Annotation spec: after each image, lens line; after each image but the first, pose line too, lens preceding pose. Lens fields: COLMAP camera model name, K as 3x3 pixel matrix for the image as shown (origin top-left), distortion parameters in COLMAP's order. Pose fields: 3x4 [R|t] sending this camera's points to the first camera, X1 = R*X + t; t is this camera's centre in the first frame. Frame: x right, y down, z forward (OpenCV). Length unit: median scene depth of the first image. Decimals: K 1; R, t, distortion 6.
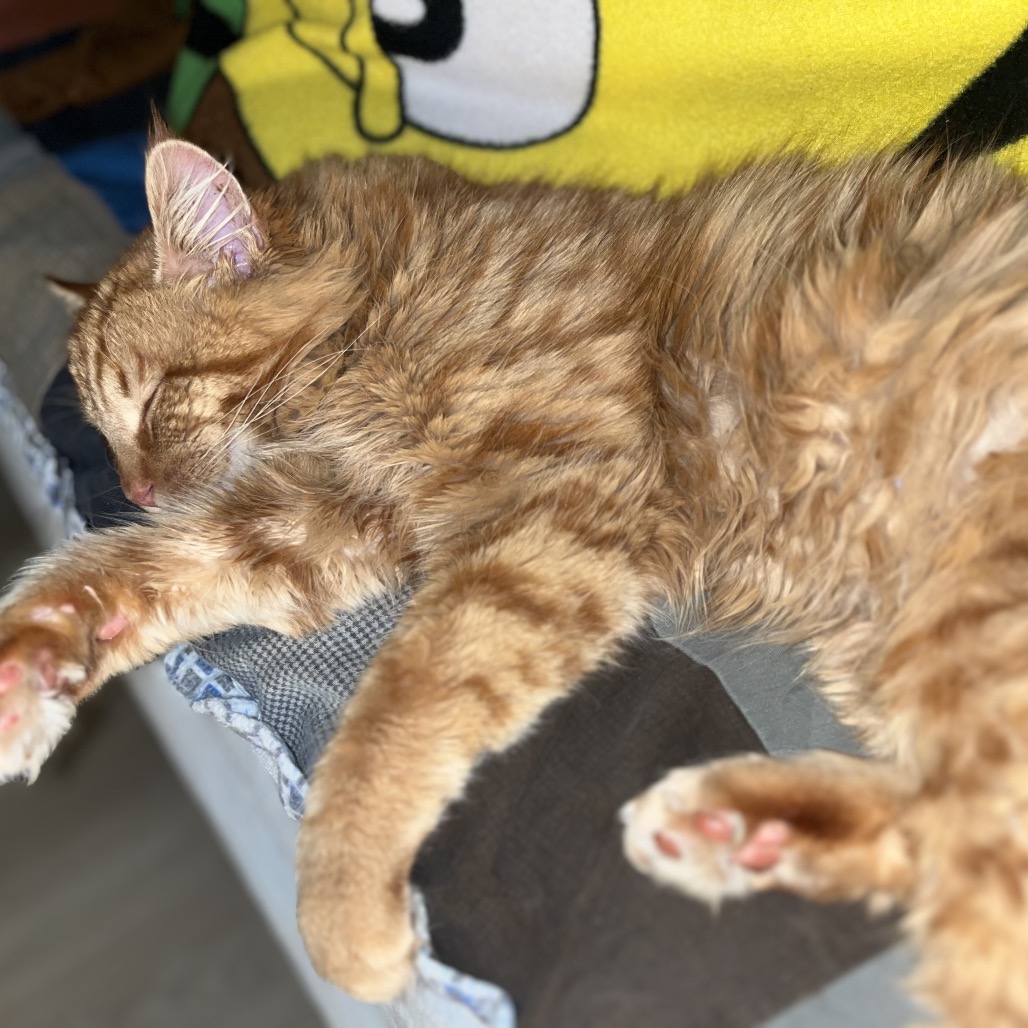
lens RADIAL K [[799.1, 0, 514.0], [0, 799.1, 514.0], [0, 0, 1]] dist [0.003183, -0.098320]
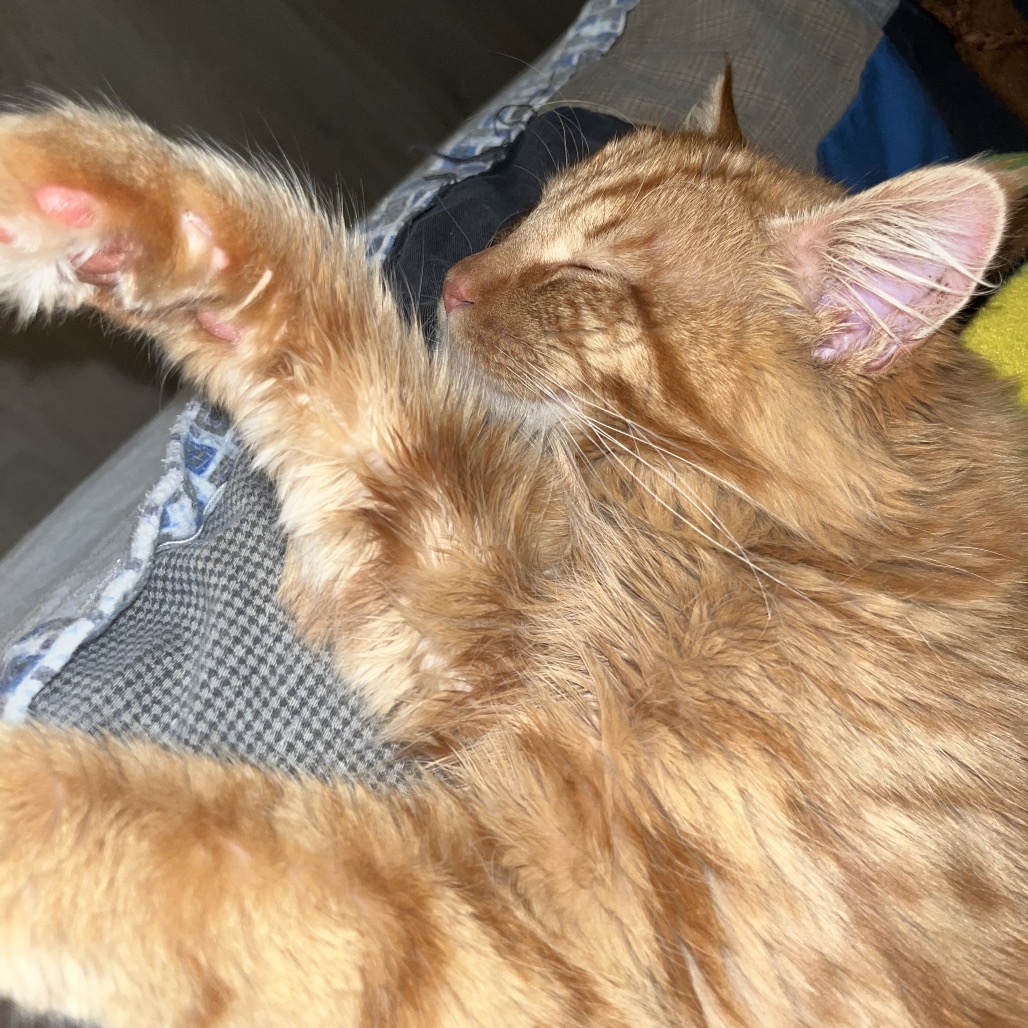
lens RADIAL K [[1001.7, 0, 514.0], [0, 1001.7, 514.0], [0, 0, 1]] dist [-0.022641, -0.006912]
pose [[0.240050, 0.955107, -0.173631, -0.144837], [-0.966863, 0.251242, 0.045314, -0.072821], [0.086903, 0.156999, 0.983768, 0.223163]]
